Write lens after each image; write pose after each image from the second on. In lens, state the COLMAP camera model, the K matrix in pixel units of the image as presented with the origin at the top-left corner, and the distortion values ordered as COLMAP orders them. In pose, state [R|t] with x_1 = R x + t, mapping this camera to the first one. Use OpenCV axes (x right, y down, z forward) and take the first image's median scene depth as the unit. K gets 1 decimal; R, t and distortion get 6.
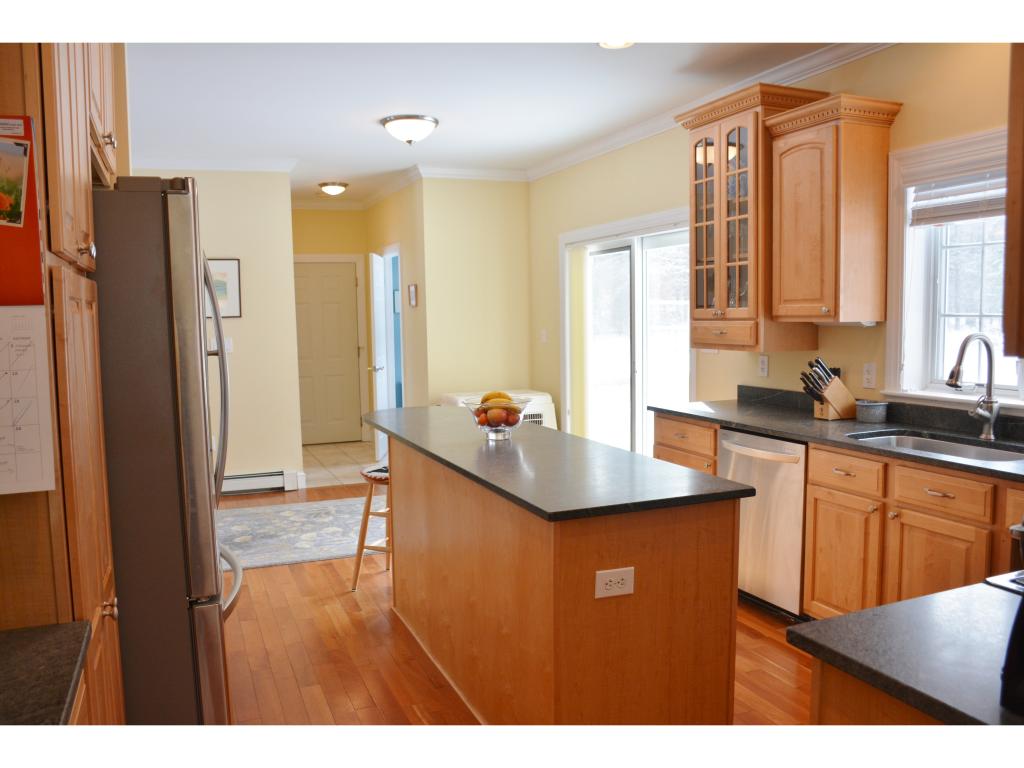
lens RADIAL K [[813.0, 0, 512.0], [0, 813.0, 384.0], [0, 0, 1]] dist [-0.084687, 0.001669]
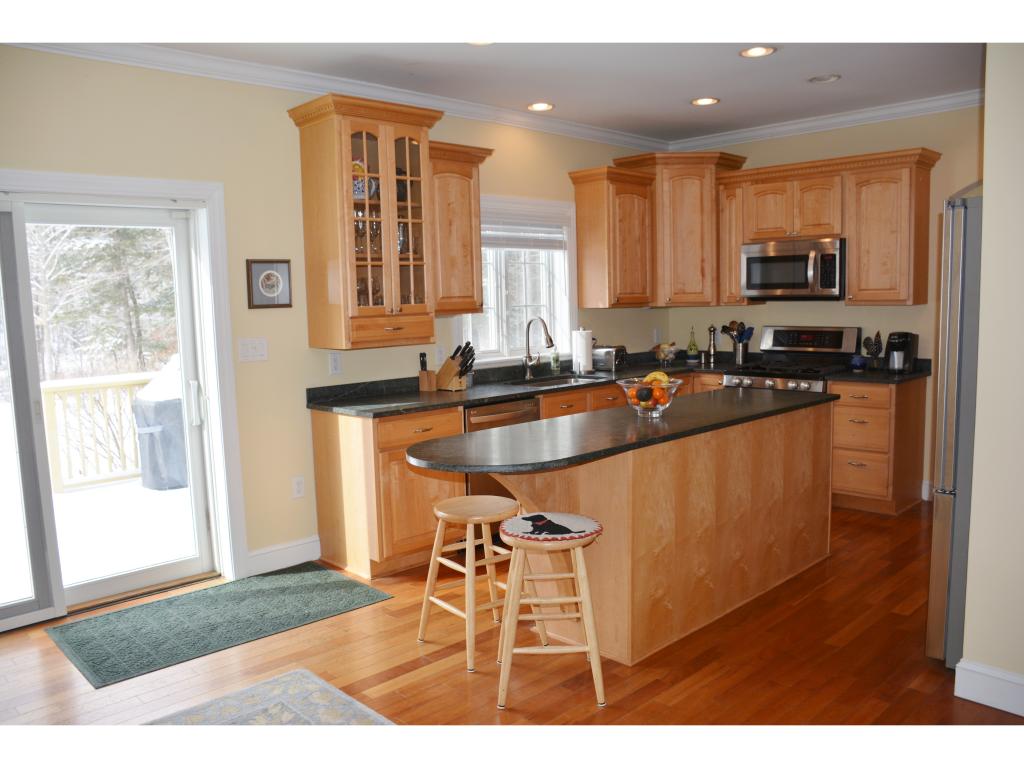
lens RADIAL K [[813.0, 0, 512.0], [0, 813.0, 384.0], [0, 0, 1]] dist [-0.084687, 0.001669]
pose [[-0.334773, -0.081352, 0.938781, -0.845743], [0.107890, 0.986405, 0.123953, -0.117113], [-0.936102, 0.142782, -0.321445, 1.329173]]
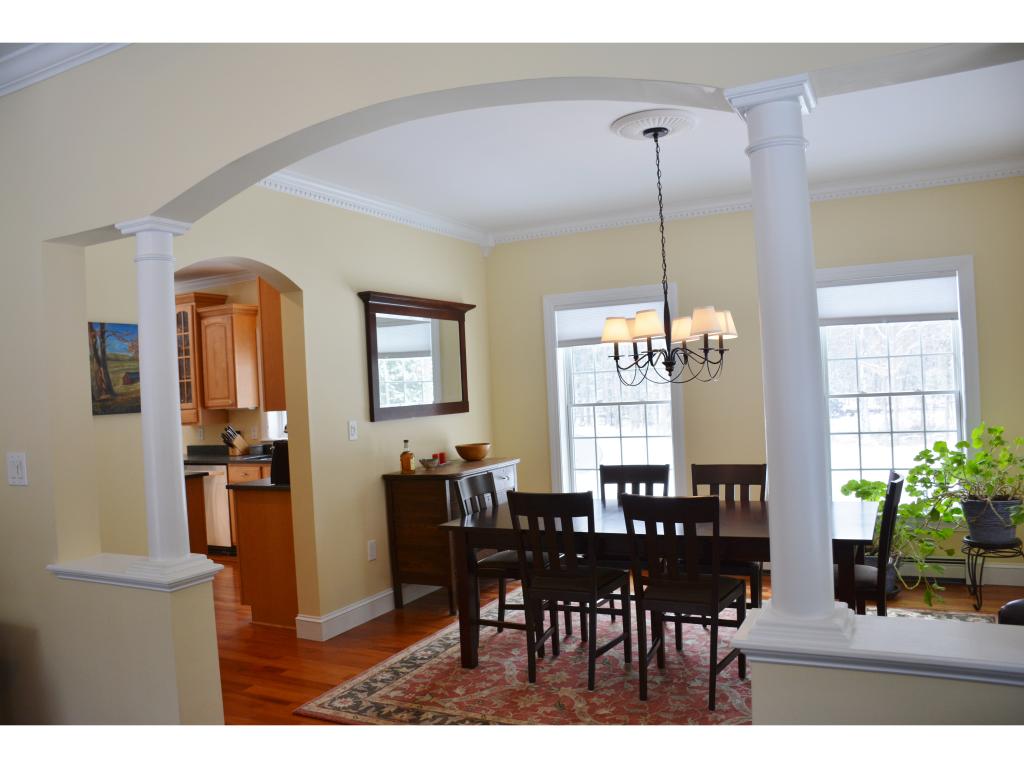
lens RADIAL K [[813.0, 0, 512.0], [0, 813.0, 384.0], [0, 0, 1]] dist [-0.084687, 0.001669]
pose [[0.772377, -0.024062, 0.634709, -0.359556], [0.096939, 0.992041, -0.080356, 0.095465], [-0.627723, 0.123593, 0.768562, -1.036711]]
